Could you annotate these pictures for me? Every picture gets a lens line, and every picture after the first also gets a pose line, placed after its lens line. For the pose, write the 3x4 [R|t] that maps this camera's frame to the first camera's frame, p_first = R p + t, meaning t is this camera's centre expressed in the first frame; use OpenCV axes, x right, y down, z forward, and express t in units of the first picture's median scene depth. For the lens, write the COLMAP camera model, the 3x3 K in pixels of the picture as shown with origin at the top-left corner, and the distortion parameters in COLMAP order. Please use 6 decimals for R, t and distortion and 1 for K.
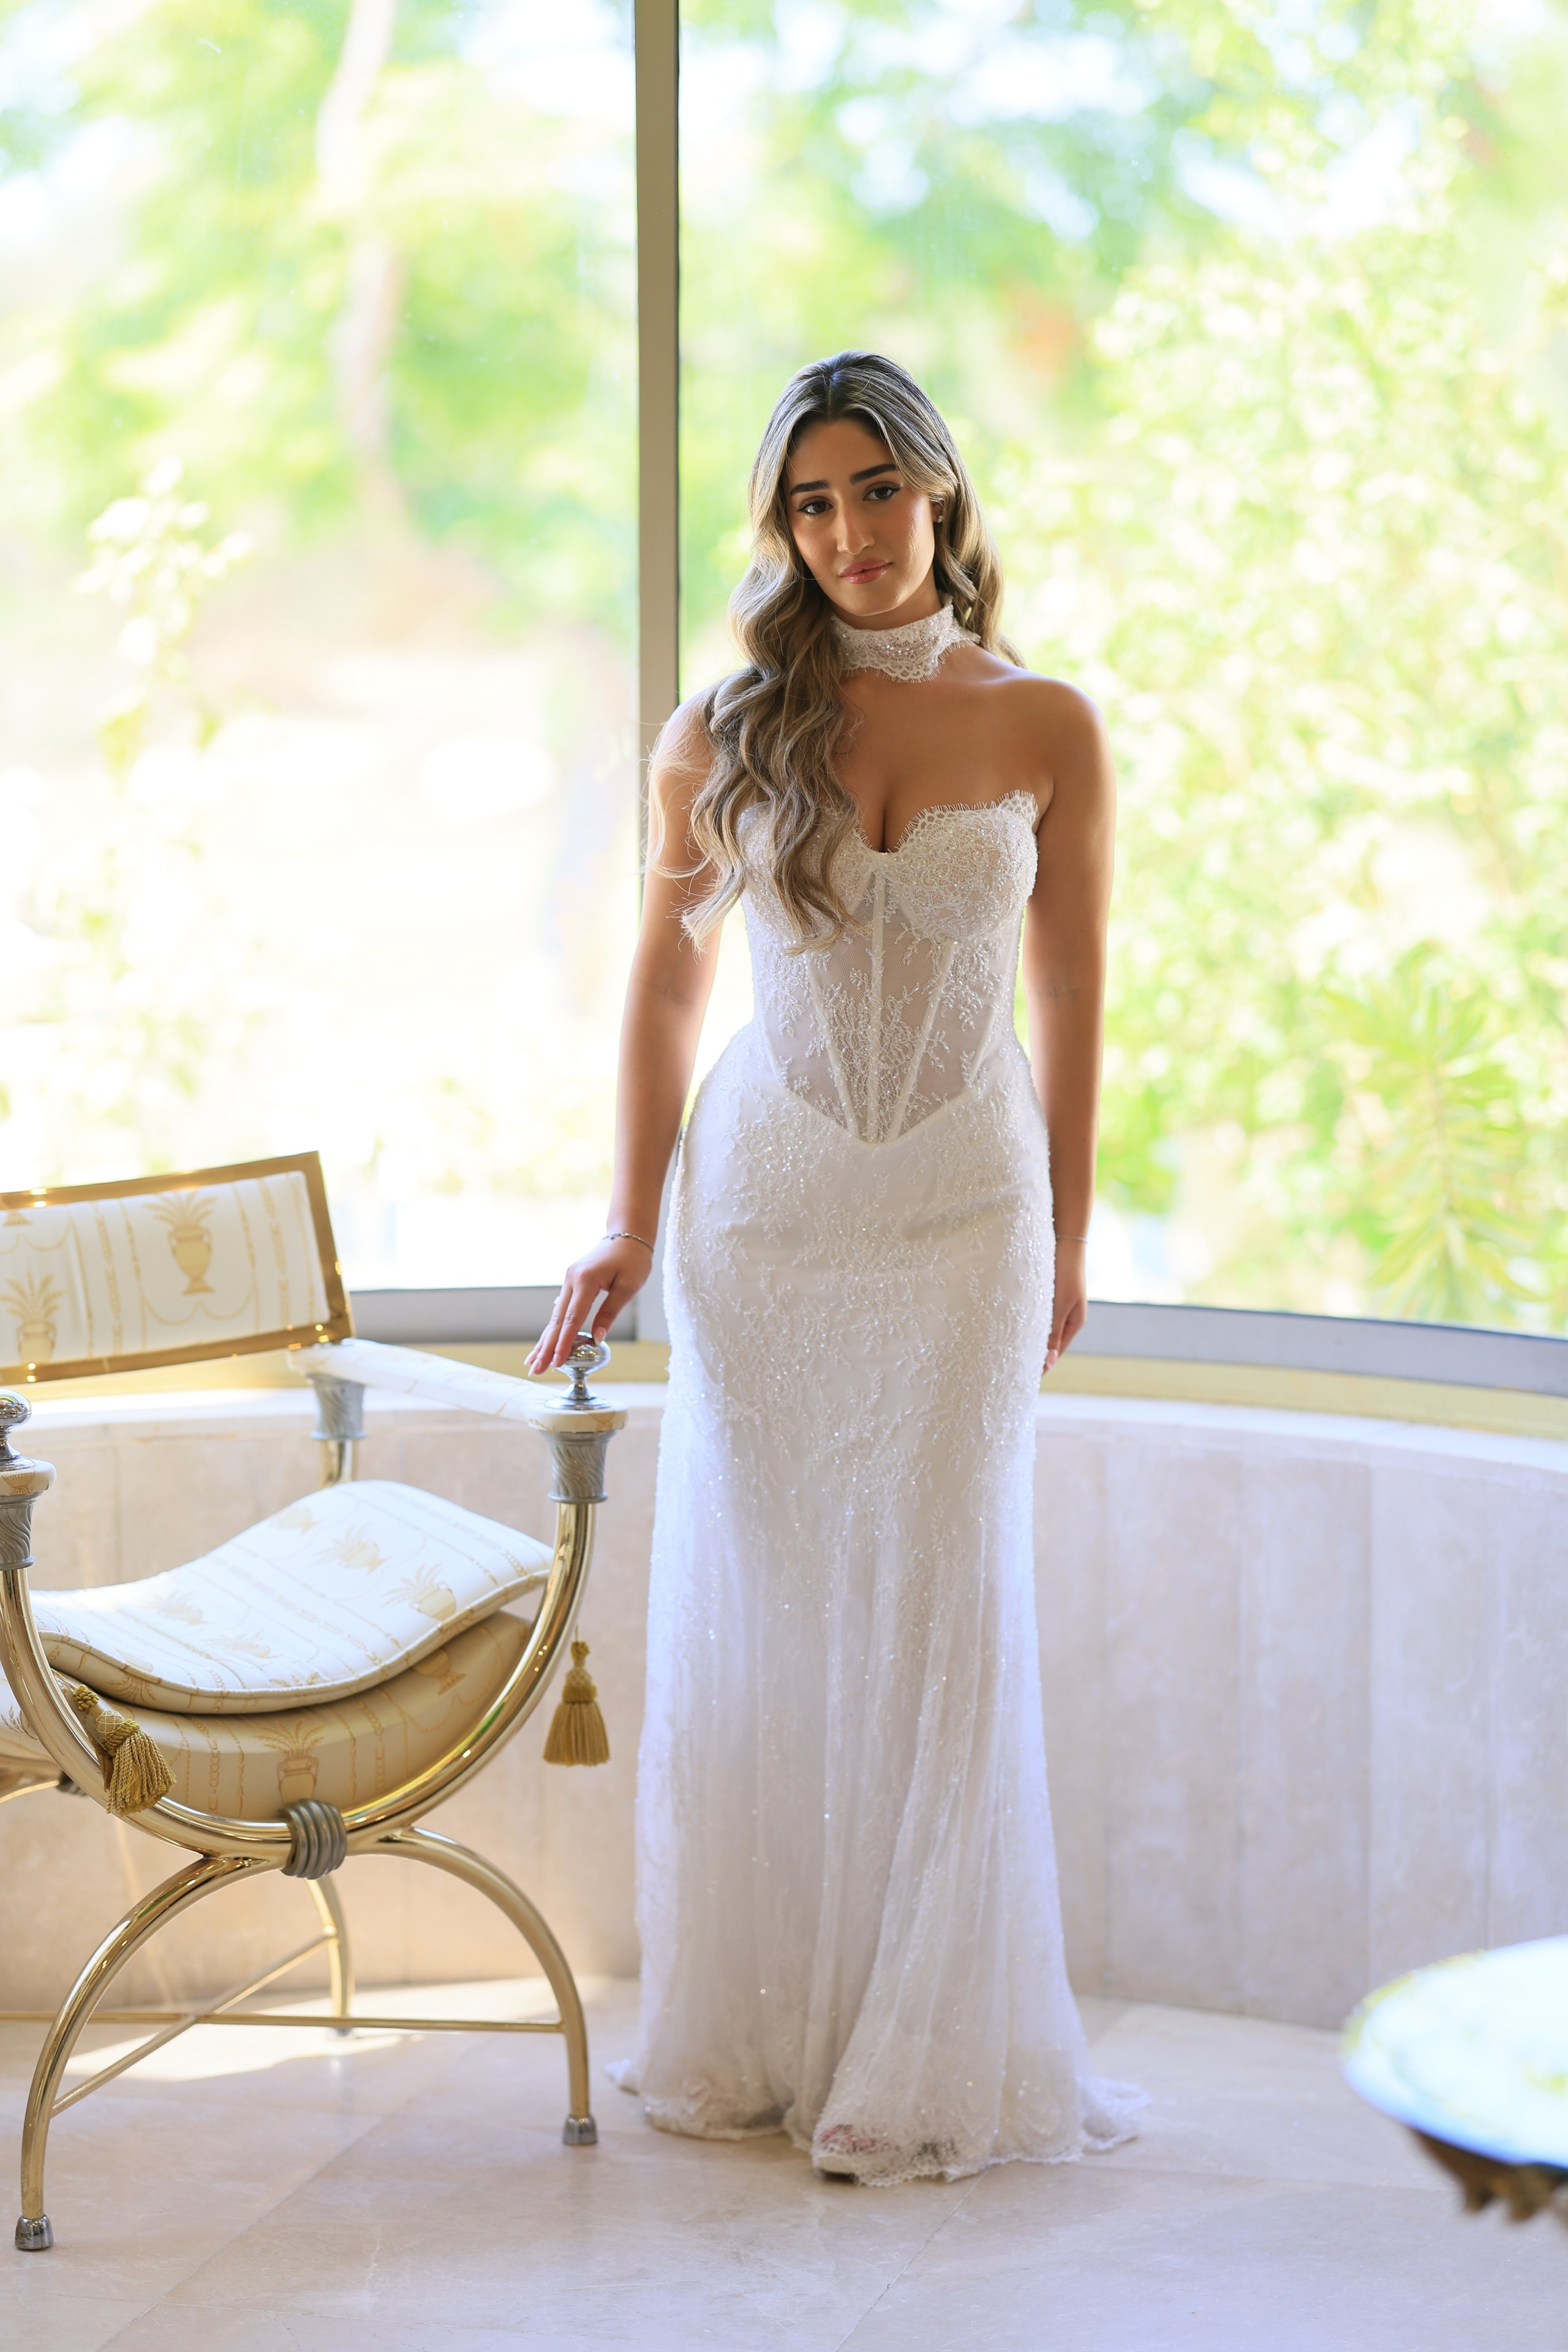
lens RADIAL K [[5959.0, 0, 770.0], [0, 5959.0, 1177.1], [0, 0, 1]] dist [0.050990, 0.000000]
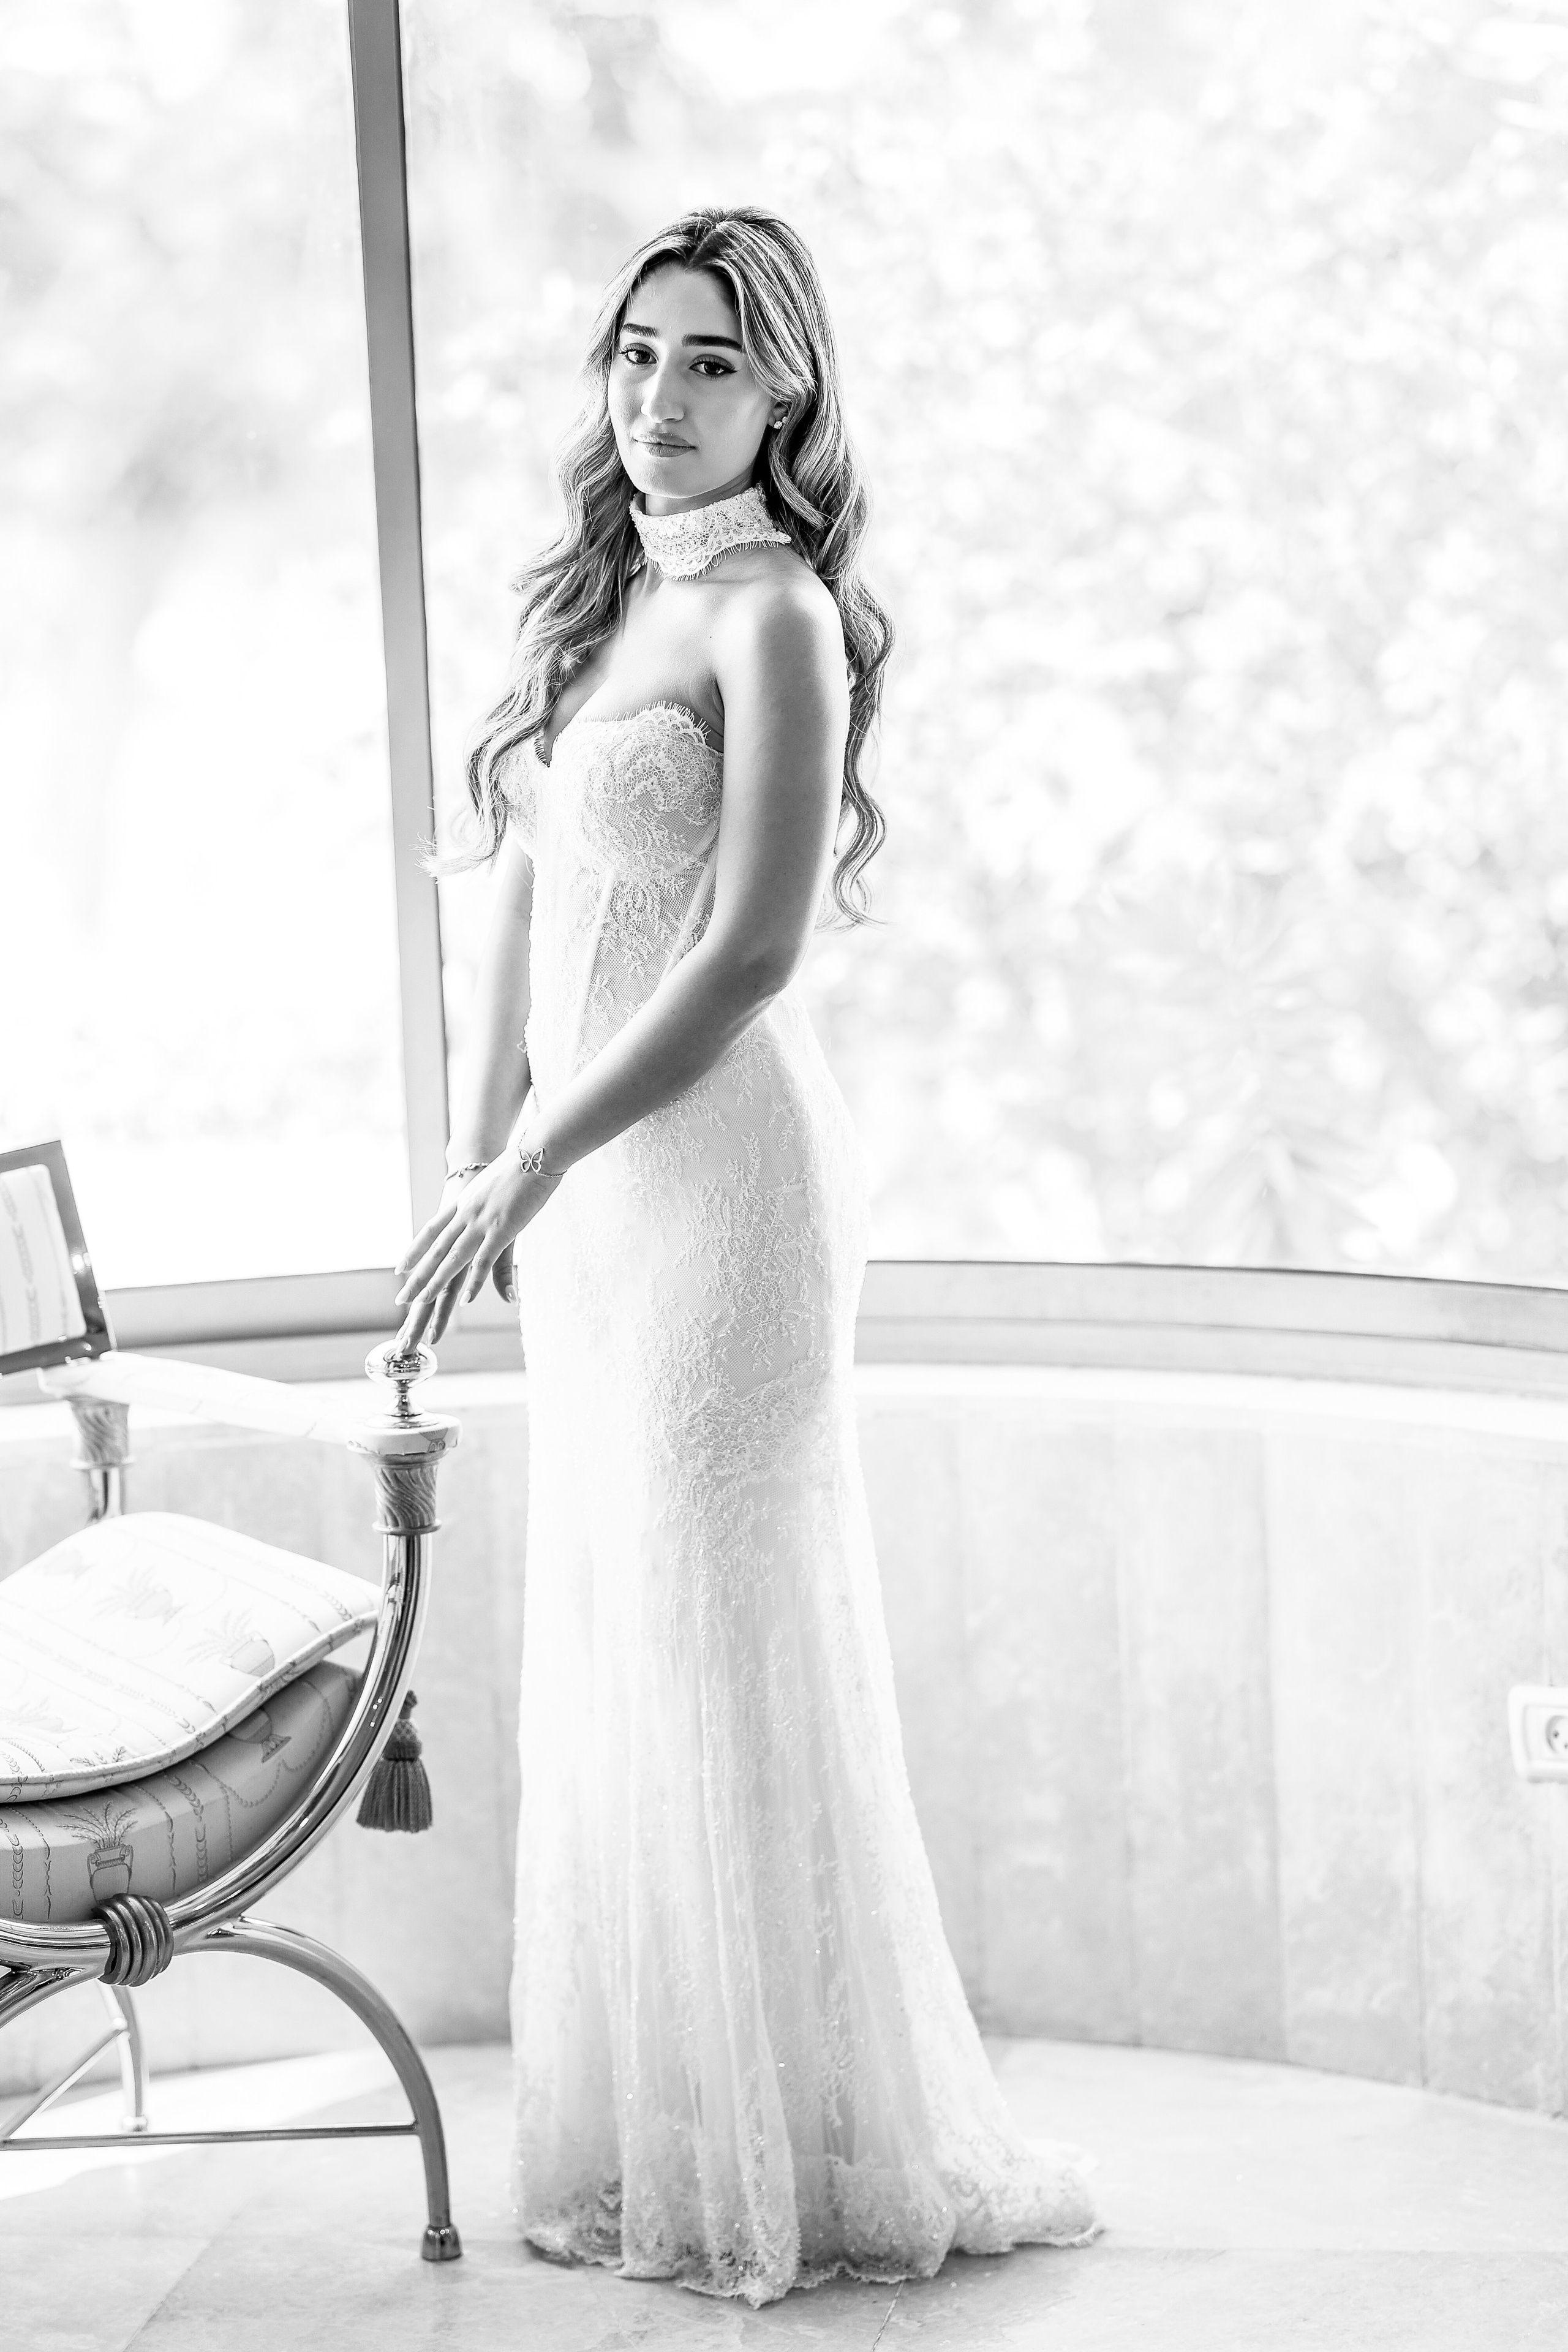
lens RADIAL K [[5959.0, 0, 783.8], [0, 5959.0, 1171.1], [0, 0, 1]] dist [0.050990, 0.000000]
pose [[0.993797, -0.051773, 0.098424, -0.057623], [0.049820, 0.998511, 0.022205, -0.014394], [-0.099427, -0.017164, 0.994897, 0.117461]]
